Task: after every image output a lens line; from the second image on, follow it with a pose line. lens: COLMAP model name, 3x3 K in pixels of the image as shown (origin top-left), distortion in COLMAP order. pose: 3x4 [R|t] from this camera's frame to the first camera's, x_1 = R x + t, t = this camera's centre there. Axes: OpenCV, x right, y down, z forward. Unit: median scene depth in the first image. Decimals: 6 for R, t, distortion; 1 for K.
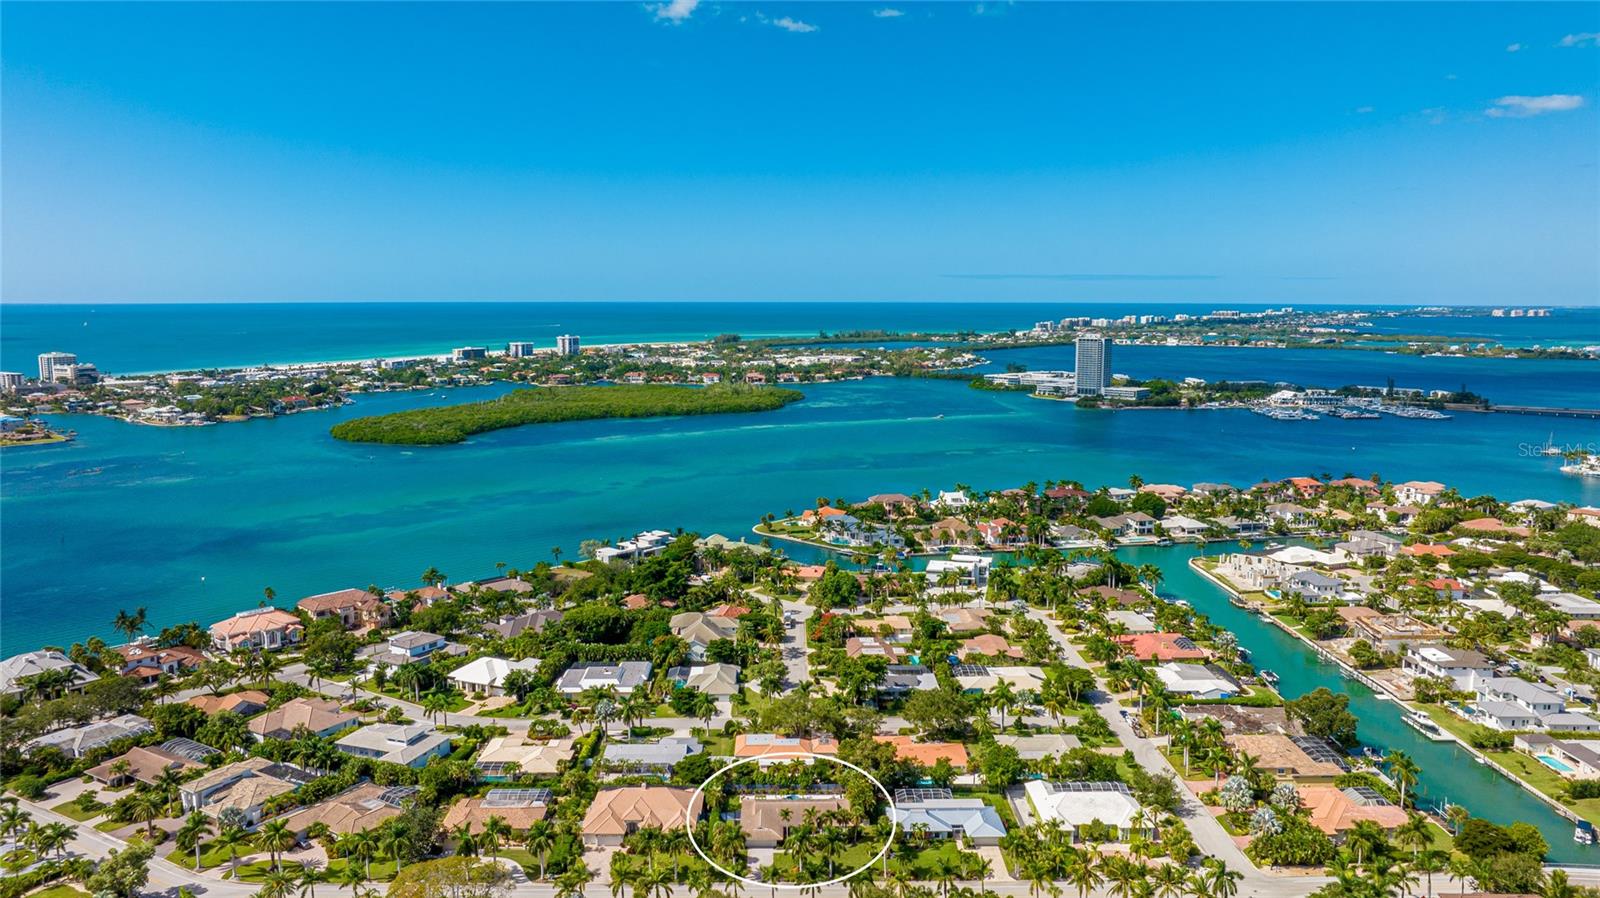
lens RADIAL K [[1131.7, 0, 806.8], [0, 1131.7, 448.8], [0, 0, 1]] dist [-0.018364, 0.004247]
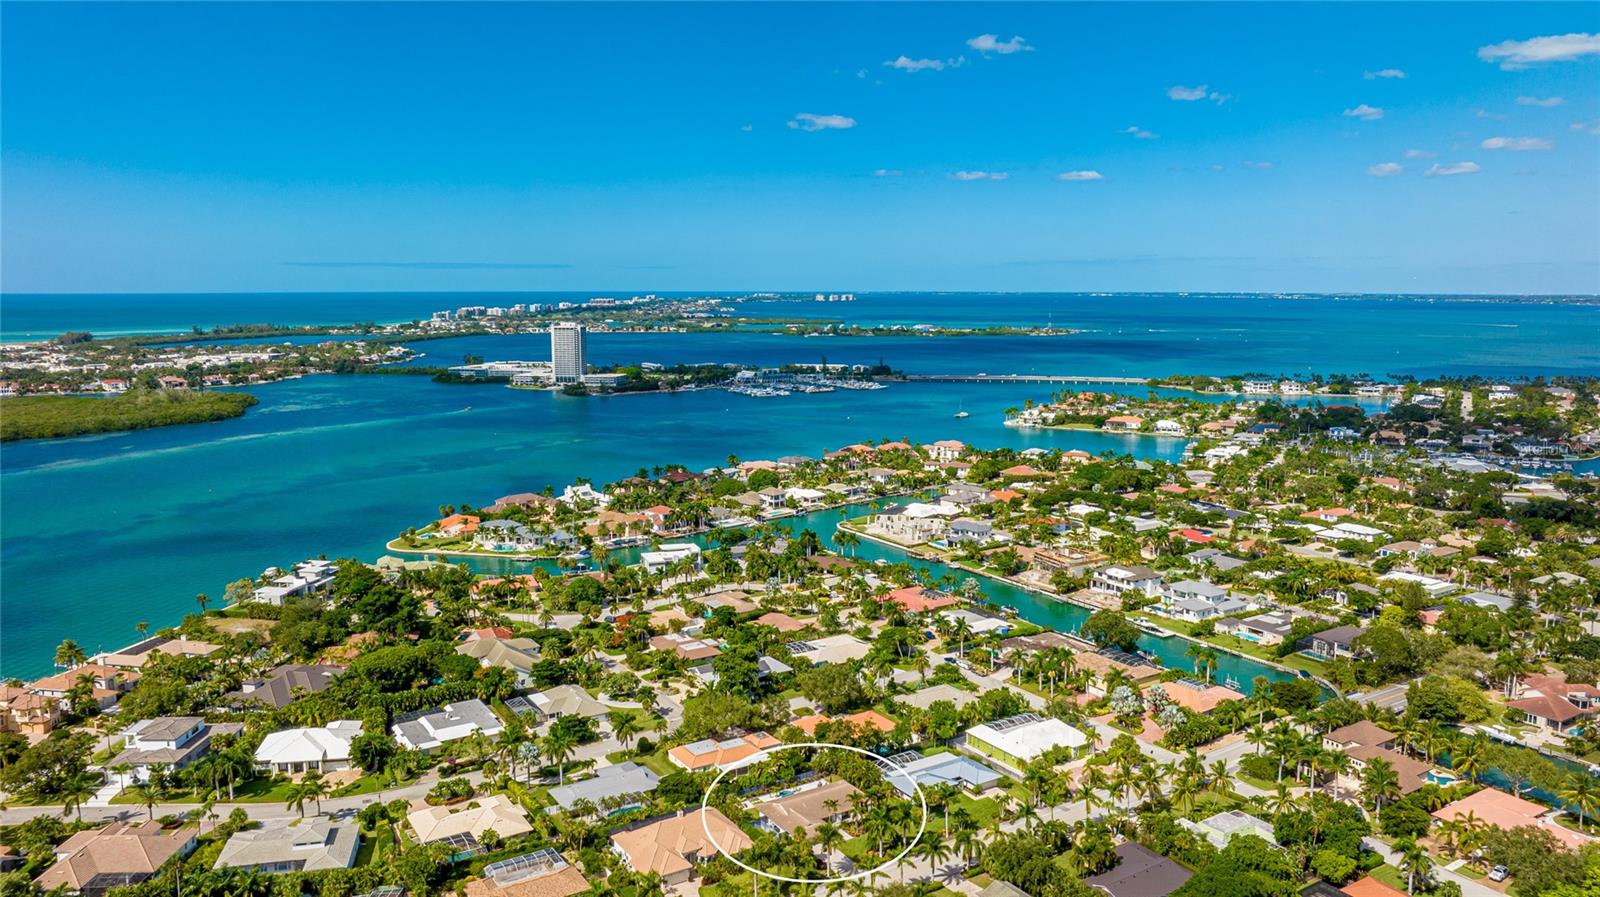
lens RADIAL K [[1131.7, 0, 806.8], [0, 1131.7, 448.3], [0, 0, 1]] dist [-0.018364, 0.004247]
pose [[0.851132, -0.076668, 0.519323, -0.370810], [0.071720, 0.996984, 0.029642, -0.016562], [-0.520030, 0.012017, 0.854064, 0.103579]]
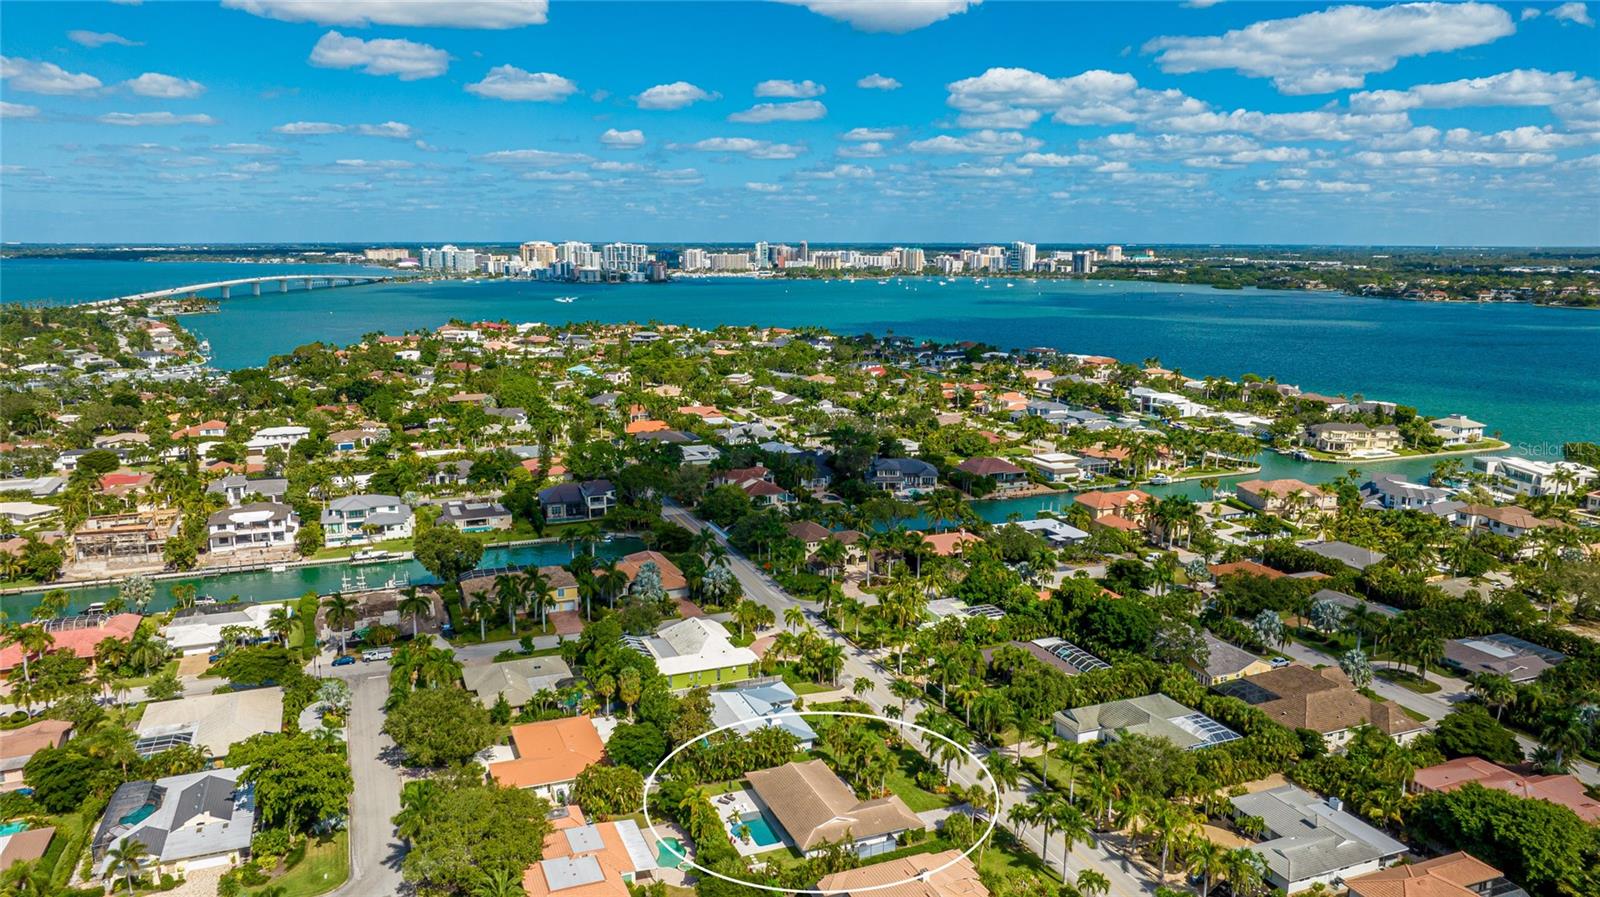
lens RADIAL K [[1131.7, 0, 806.8], [0, 1131.7, 448.3], [0, 0, 1]] dist [-0.018364, 0.004247]
pose [[-0.369734, -0.172853, 0.912918, -0.429332], [0.120104, 0.965408, 0.231434, -0.027744], [-0.921342, 0.195214, -0.336184, 0.862330]]
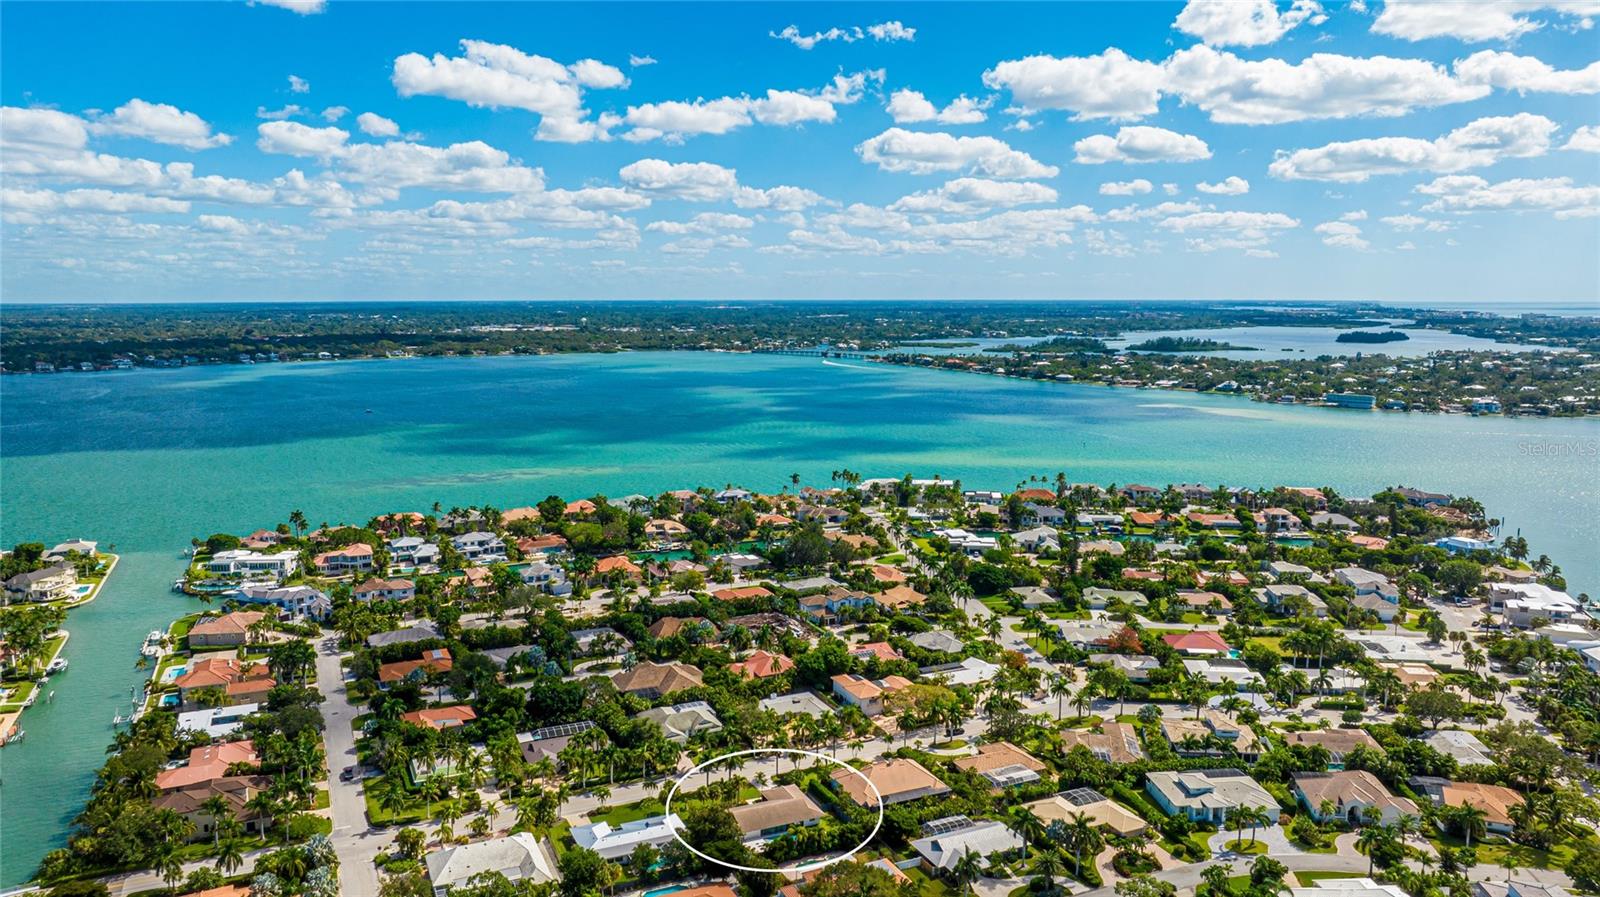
lens RADIAL K [[1121.8, 0, 799.2], [0, 1121.8, 514.4], [0, 0, 1]] dist [-0.029597, 0.027185]
pose [[-0.916175, 0.080020, -0.392708, 0.252345], [-0.051084, 0.948557, 0.312458, -0.206066], [0.397509, 0.306327, -0.864957, 1.338735]]
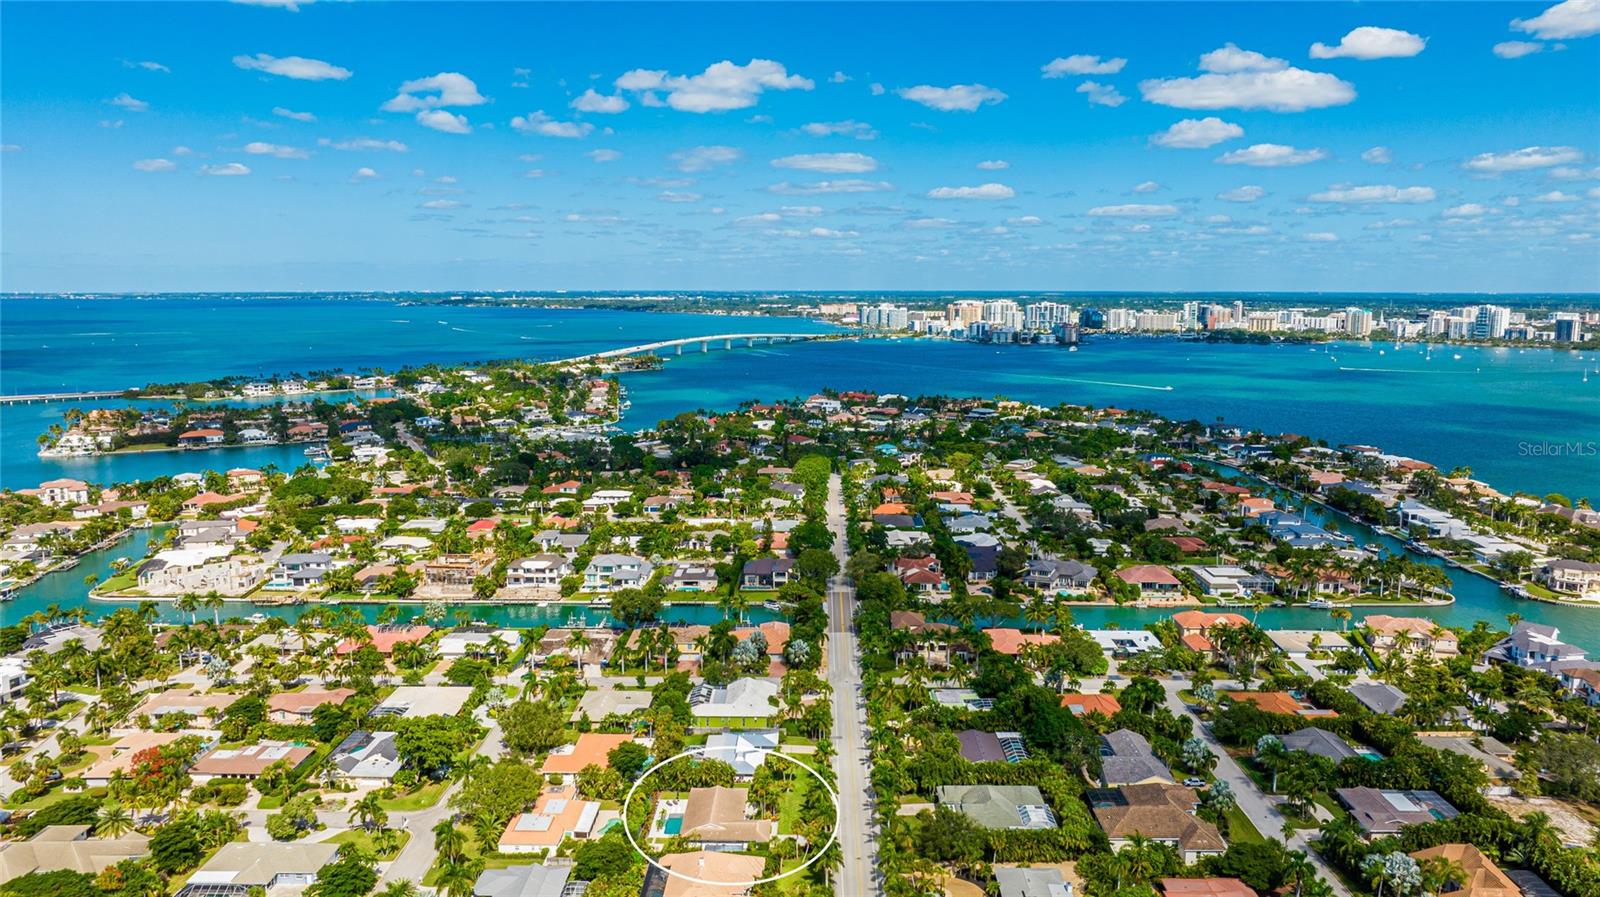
lens RADIAL K [[1131.7, 0, 806.8], [0, 1131.7, 448.3], [0, 0, 1]] dist [-0.018364, 0.004247]
pose [[0.018141, -0.144431, 0.989349, -0.683176], [0.131221, 0.981296, 0.140849, -0.086945], [-0.991187, 0.127269, 0.036754, 0.614481]]
